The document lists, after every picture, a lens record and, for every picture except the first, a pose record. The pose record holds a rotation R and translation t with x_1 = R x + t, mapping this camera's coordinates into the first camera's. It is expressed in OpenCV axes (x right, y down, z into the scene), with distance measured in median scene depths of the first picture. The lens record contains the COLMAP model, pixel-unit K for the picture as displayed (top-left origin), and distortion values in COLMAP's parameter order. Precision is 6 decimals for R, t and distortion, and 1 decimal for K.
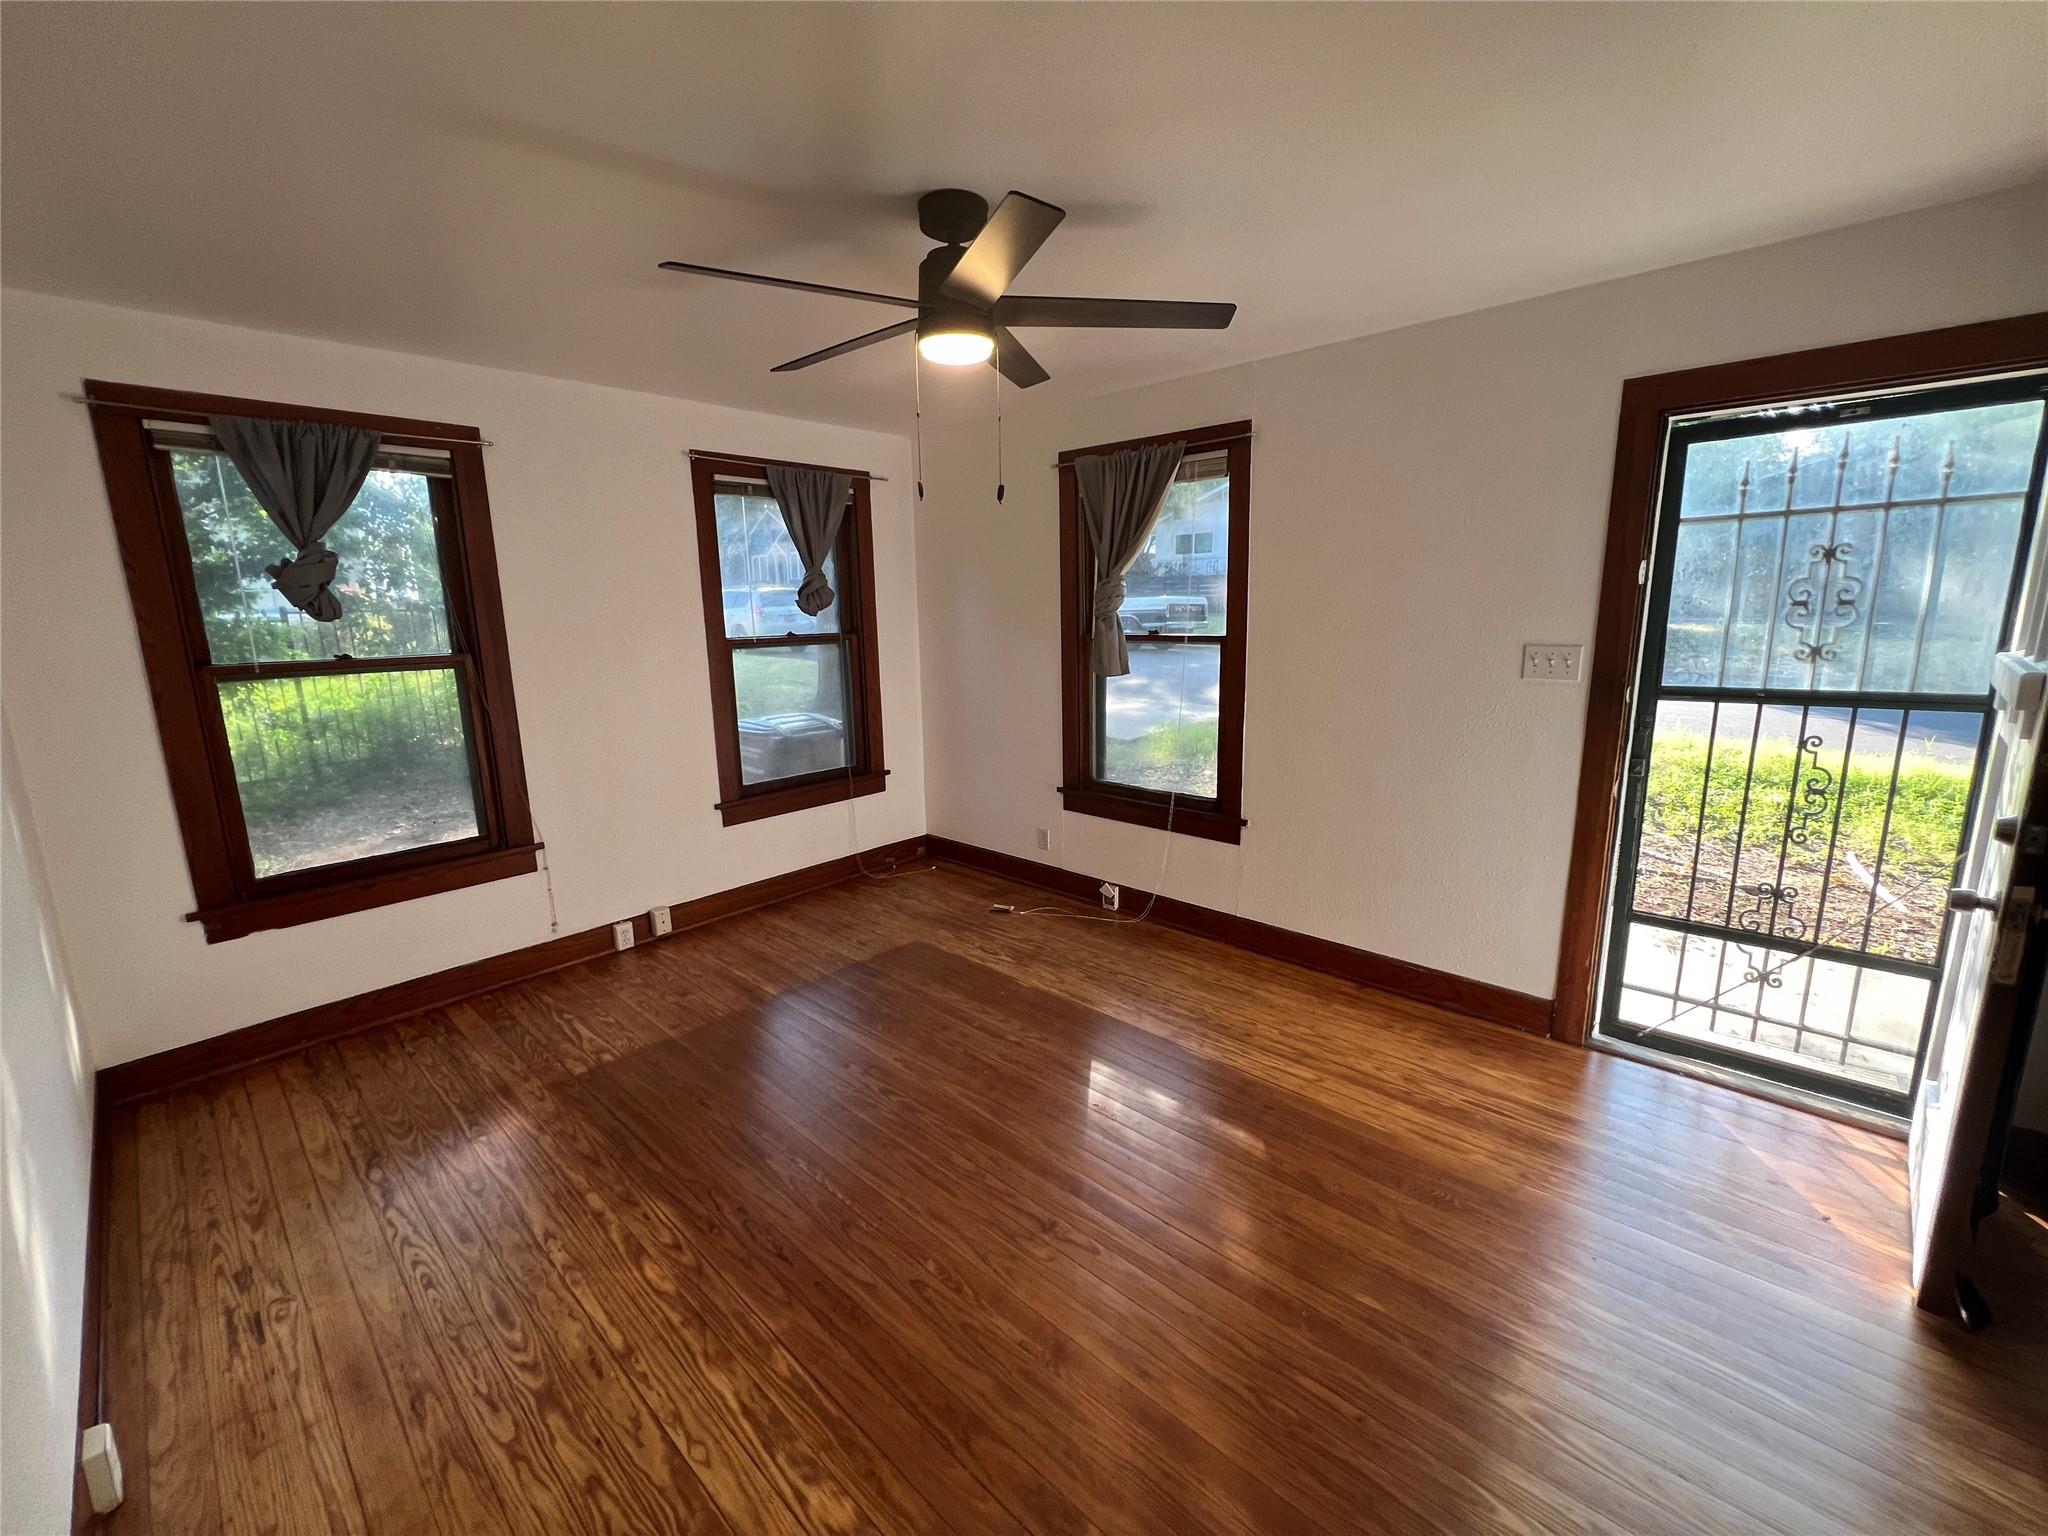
lens RADIAL K [[814.3, 0, 1015.4], [0, 814.3, 759.5], [0, 0, 1]] dist [-0.001300, -0.000148]
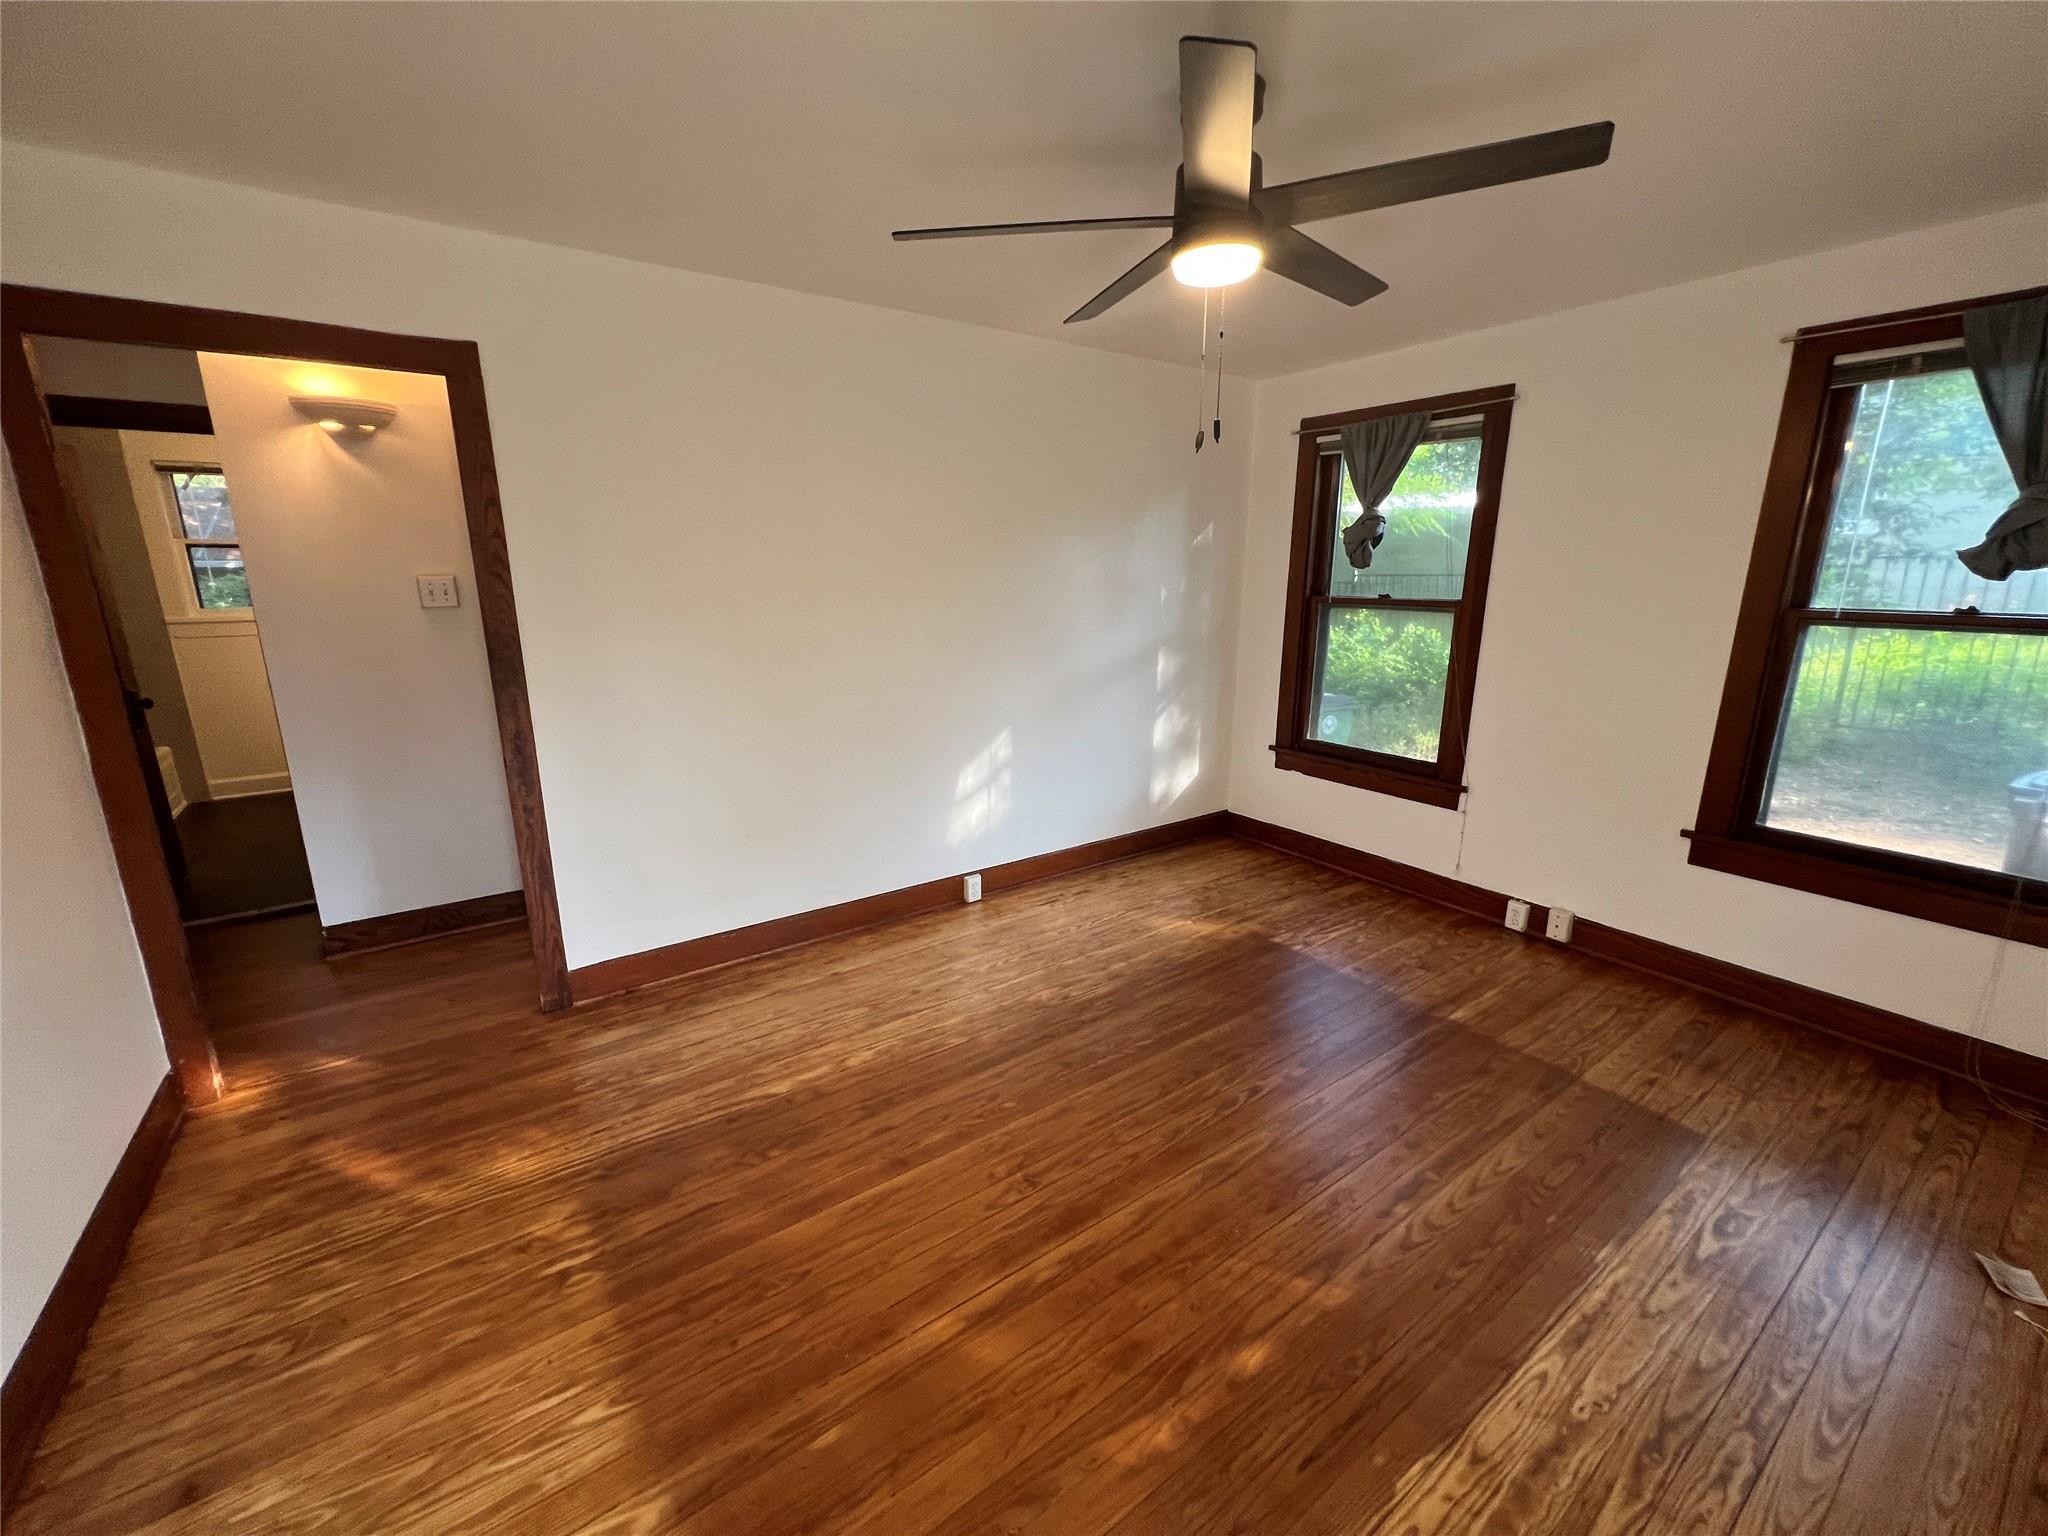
lens RADIAL K [[814.3, 0, 1015.4], [0, 814.3, 759.5], [0, 0, 1]] dist [-0.001300, -0.000148]
pose [[-0.209295, 0.242343, -0.947347, 0.568397], [-0.179571, 0.942802, 0.280853, -0.132001], [0.961223, 0.228897, -0.153806, 0.653688]]
